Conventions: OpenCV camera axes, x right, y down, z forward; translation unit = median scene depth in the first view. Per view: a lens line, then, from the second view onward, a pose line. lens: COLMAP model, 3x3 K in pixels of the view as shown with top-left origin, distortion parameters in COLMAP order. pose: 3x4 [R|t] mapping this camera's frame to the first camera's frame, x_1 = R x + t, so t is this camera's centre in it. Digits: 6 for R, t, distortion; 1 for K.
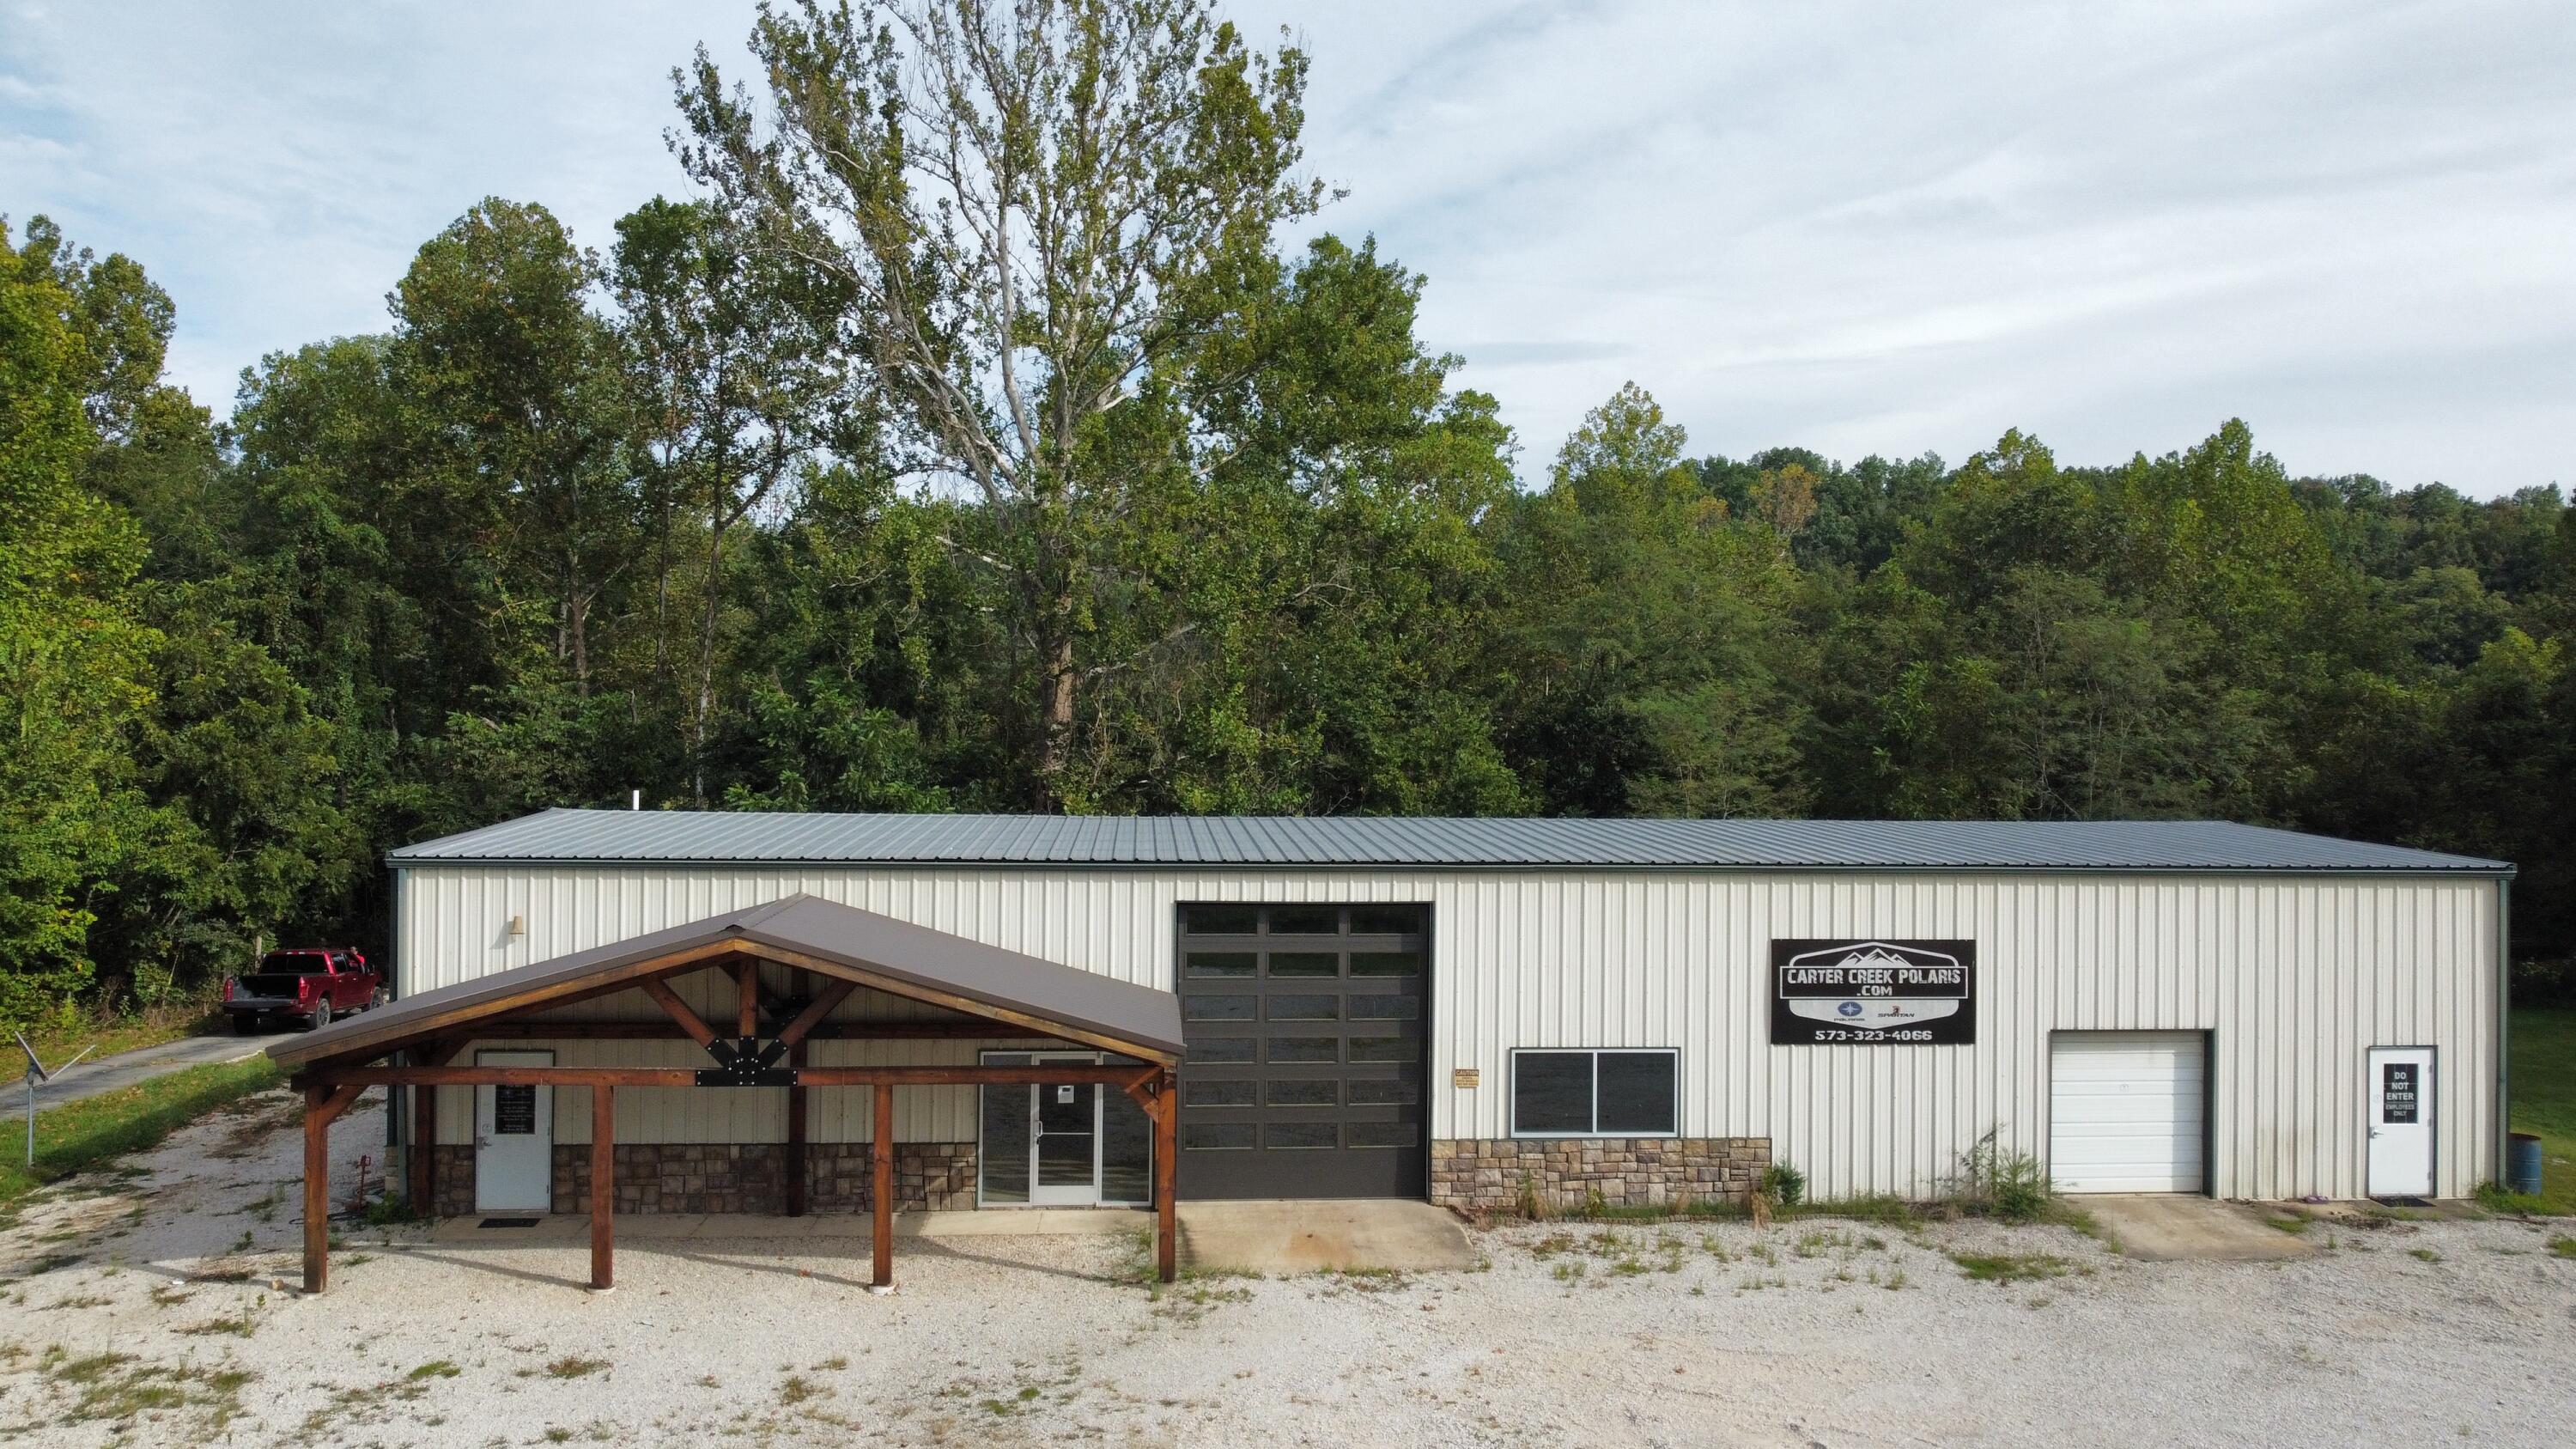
lens RADIAL K [[1953.1, 0, 1288.0], [0, 1953.1, 724.5], [0, 0, 1]] dist [0.002789, -0.007871]
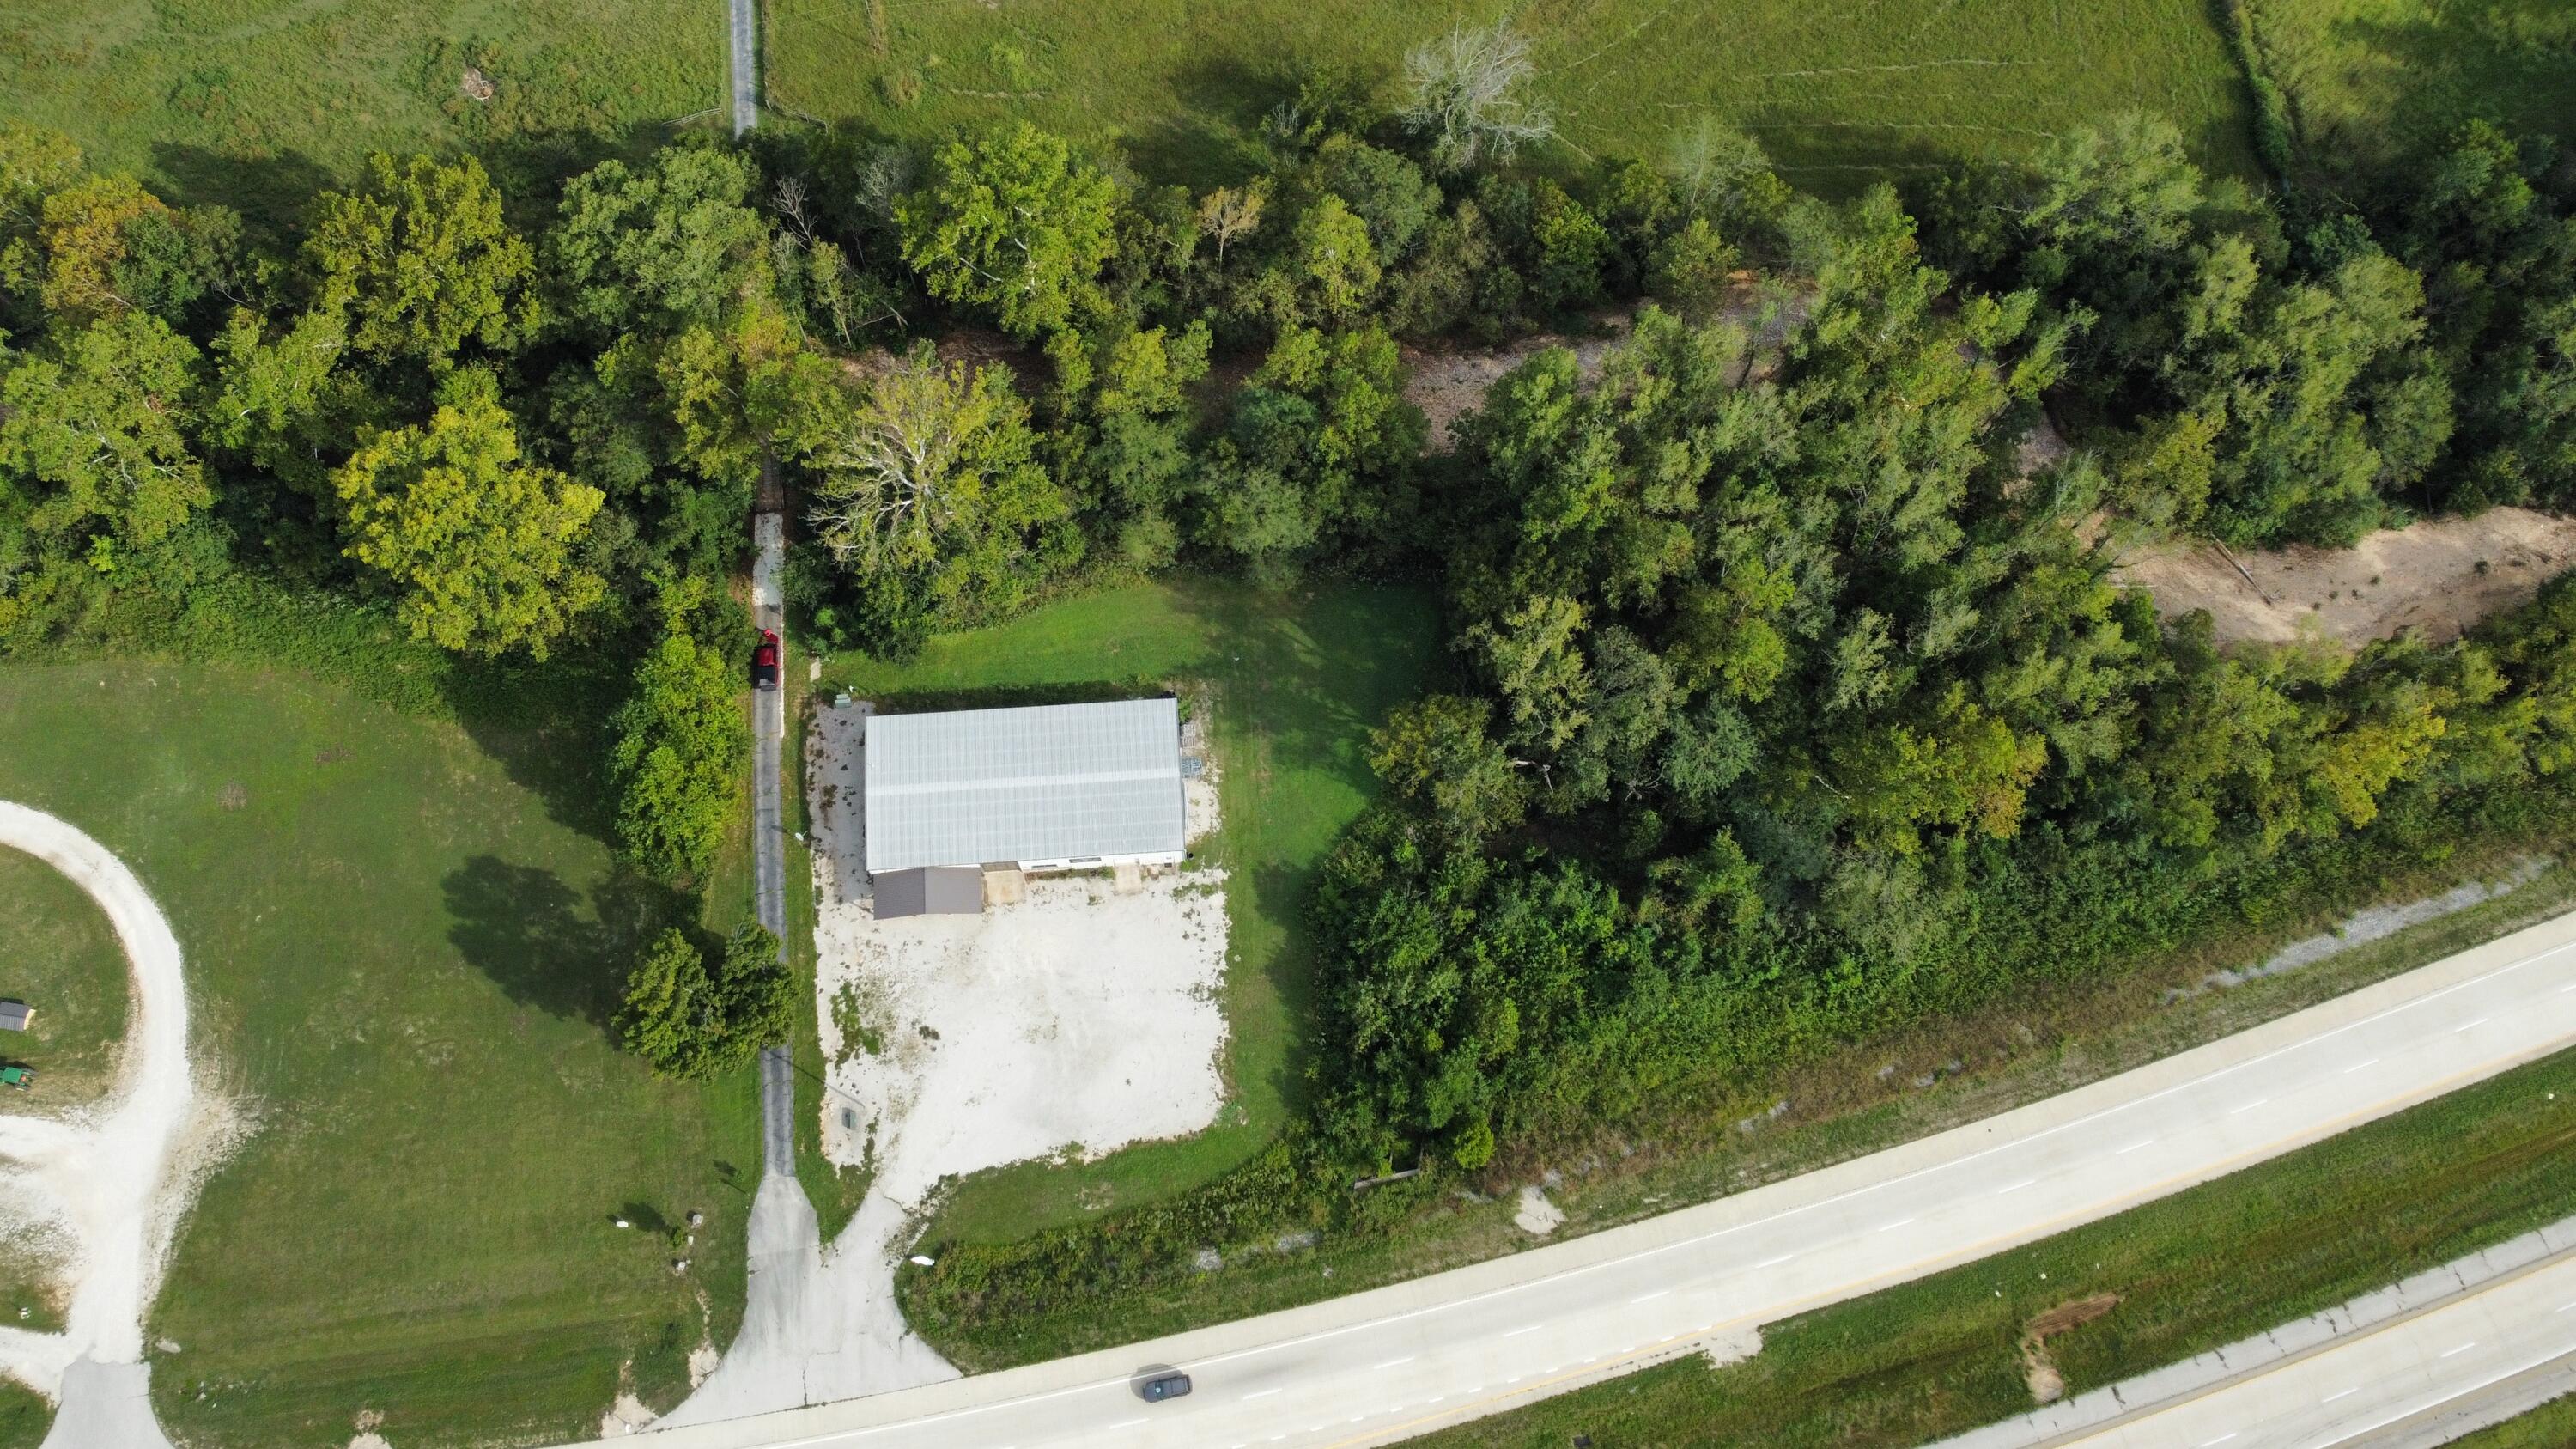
lens RADIAL K [[1953.1, 0, 1288.0], [0, 1953.1, 724.5], [0, 0, 1]] dist [0.002789, -0.007871]
pose [[0.999936, 0.009209, 0.006583, 0.950686], [-0.009113, 0.309800, 0.950758, -6.408720], [0.006716, -0.950757, 0.309864, -0.634524]]
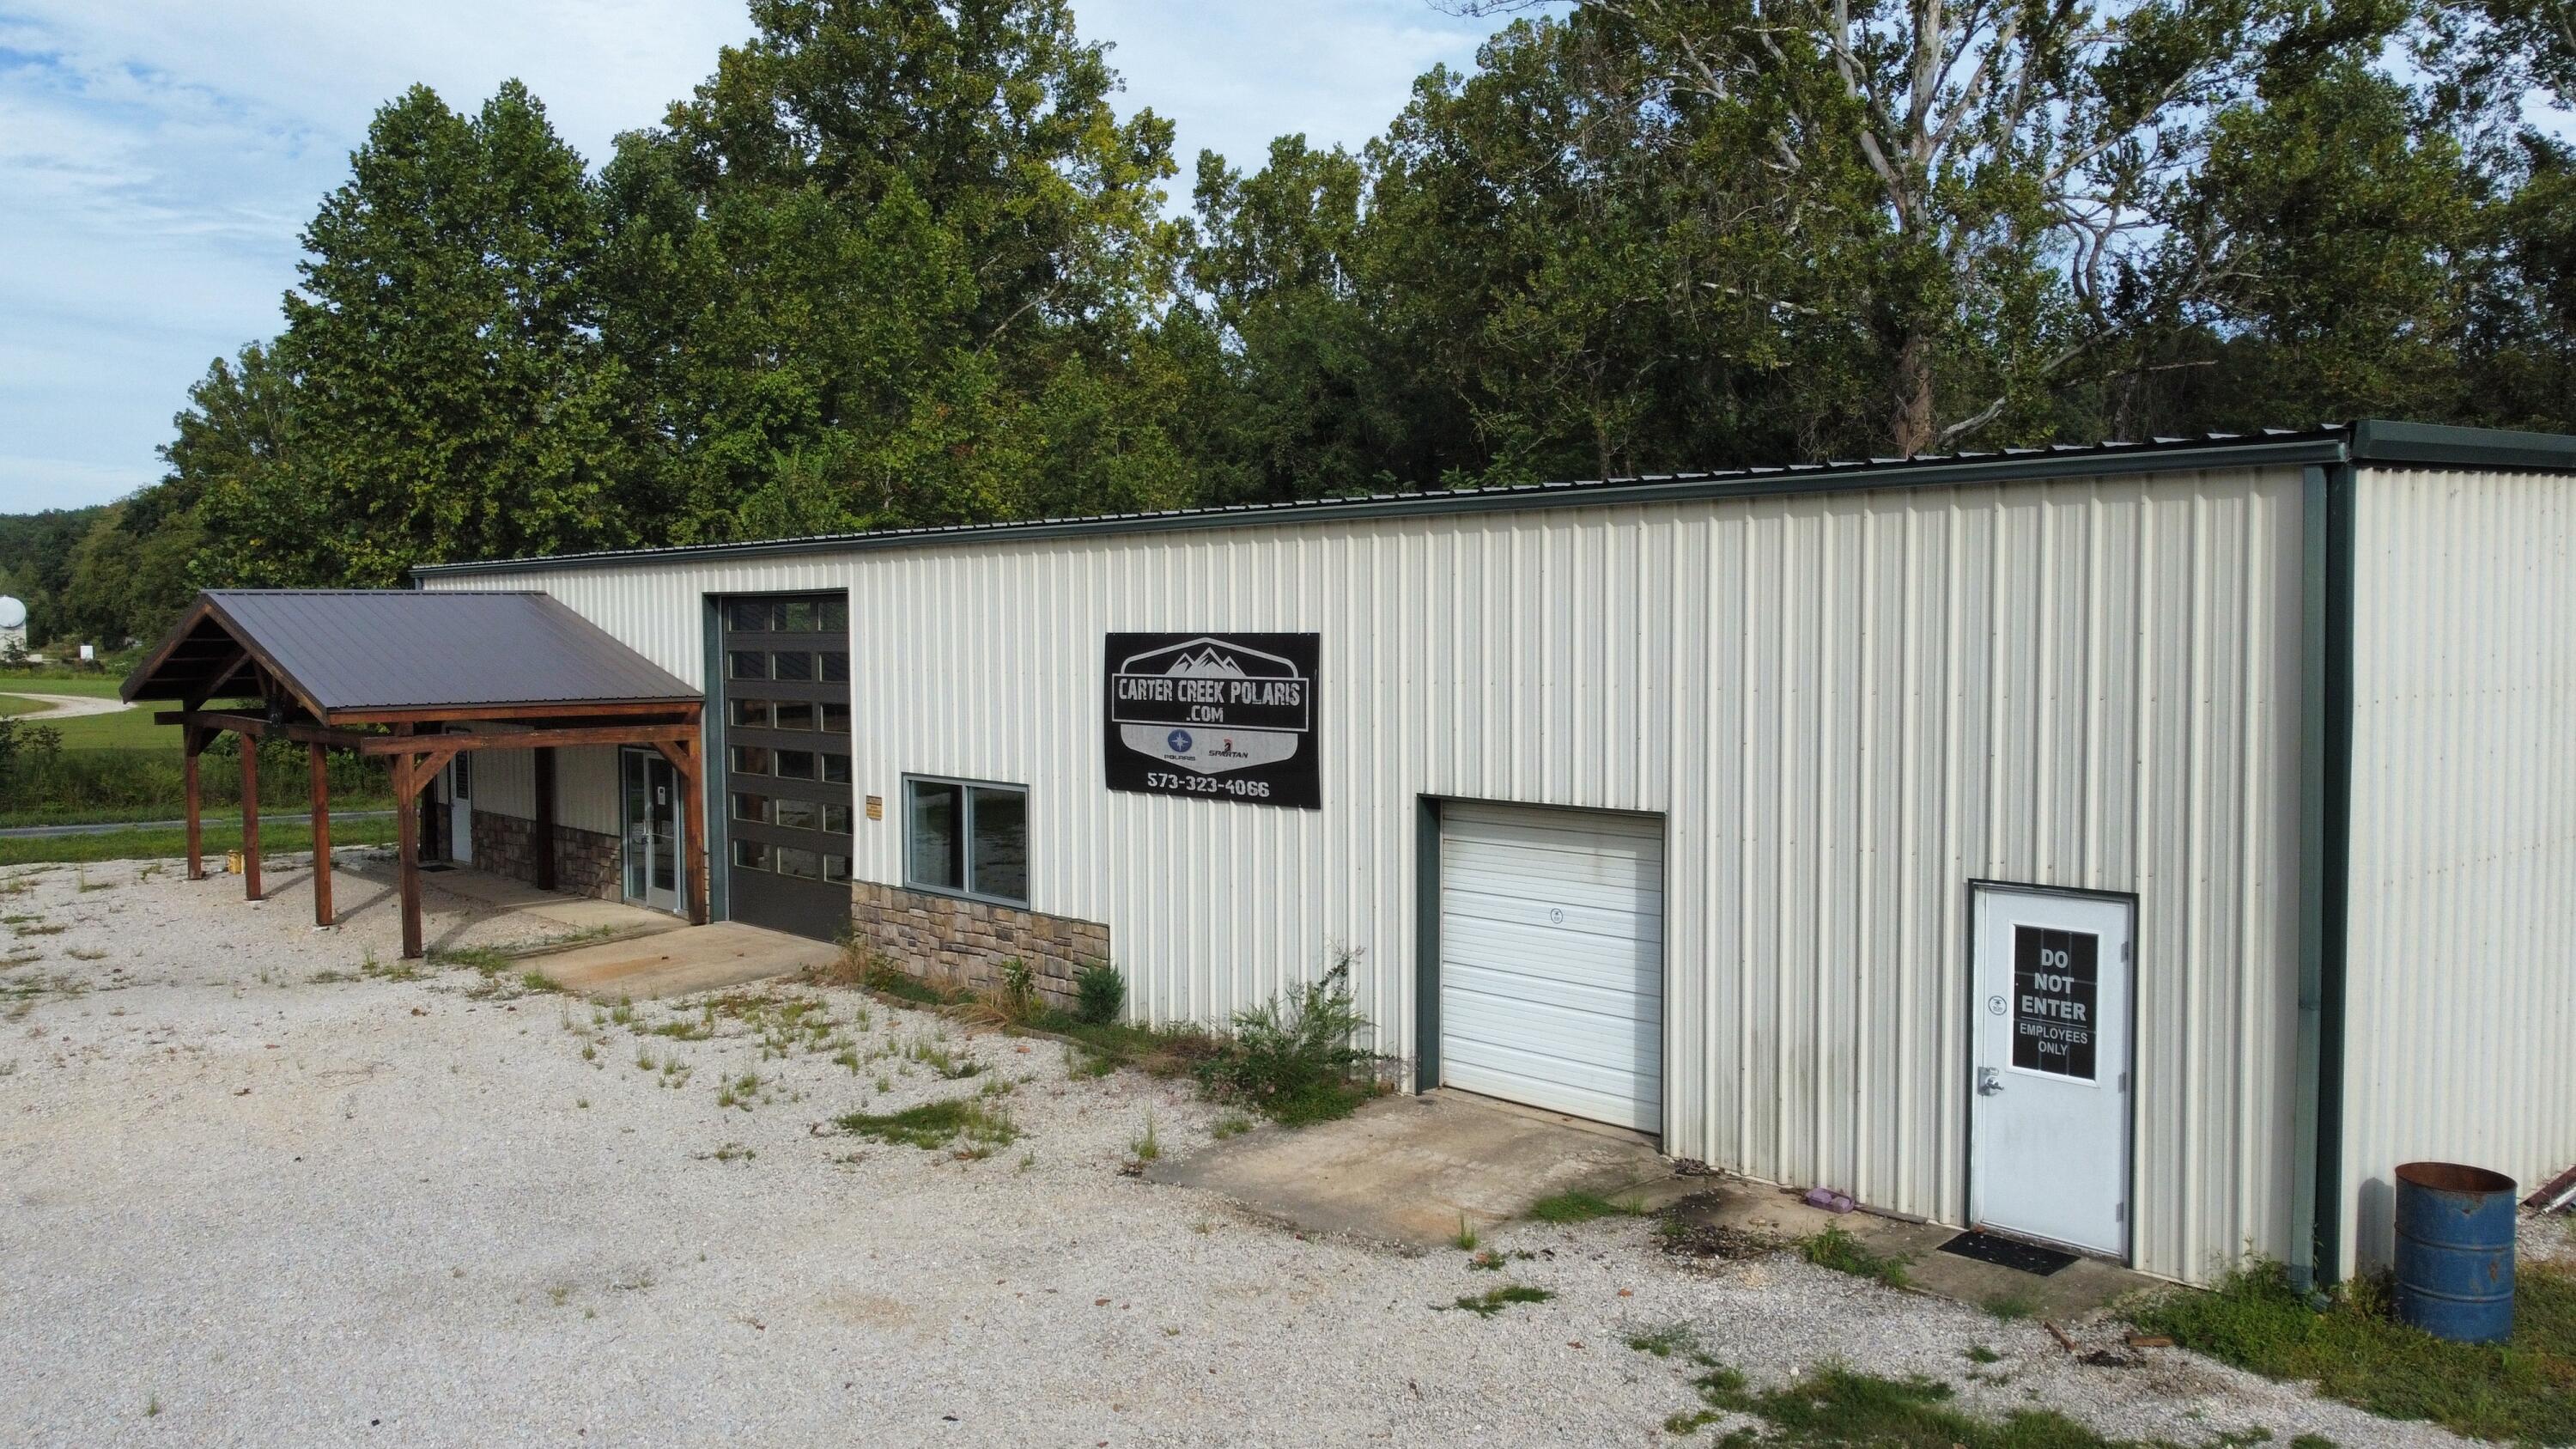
lens RADIAL K [[1953.1, 0, 1288.0], [0, 1953.1, 724.5], [0, 0, 1]] dist [0.002789, -0.007871]
pose [[0.615806, 0.027642, -0.787413, 0.816354], [0.018596, 0.998596, 0.049598, 0.108974], [0.787678, -0.045186, 0.614428, 0.633870]]
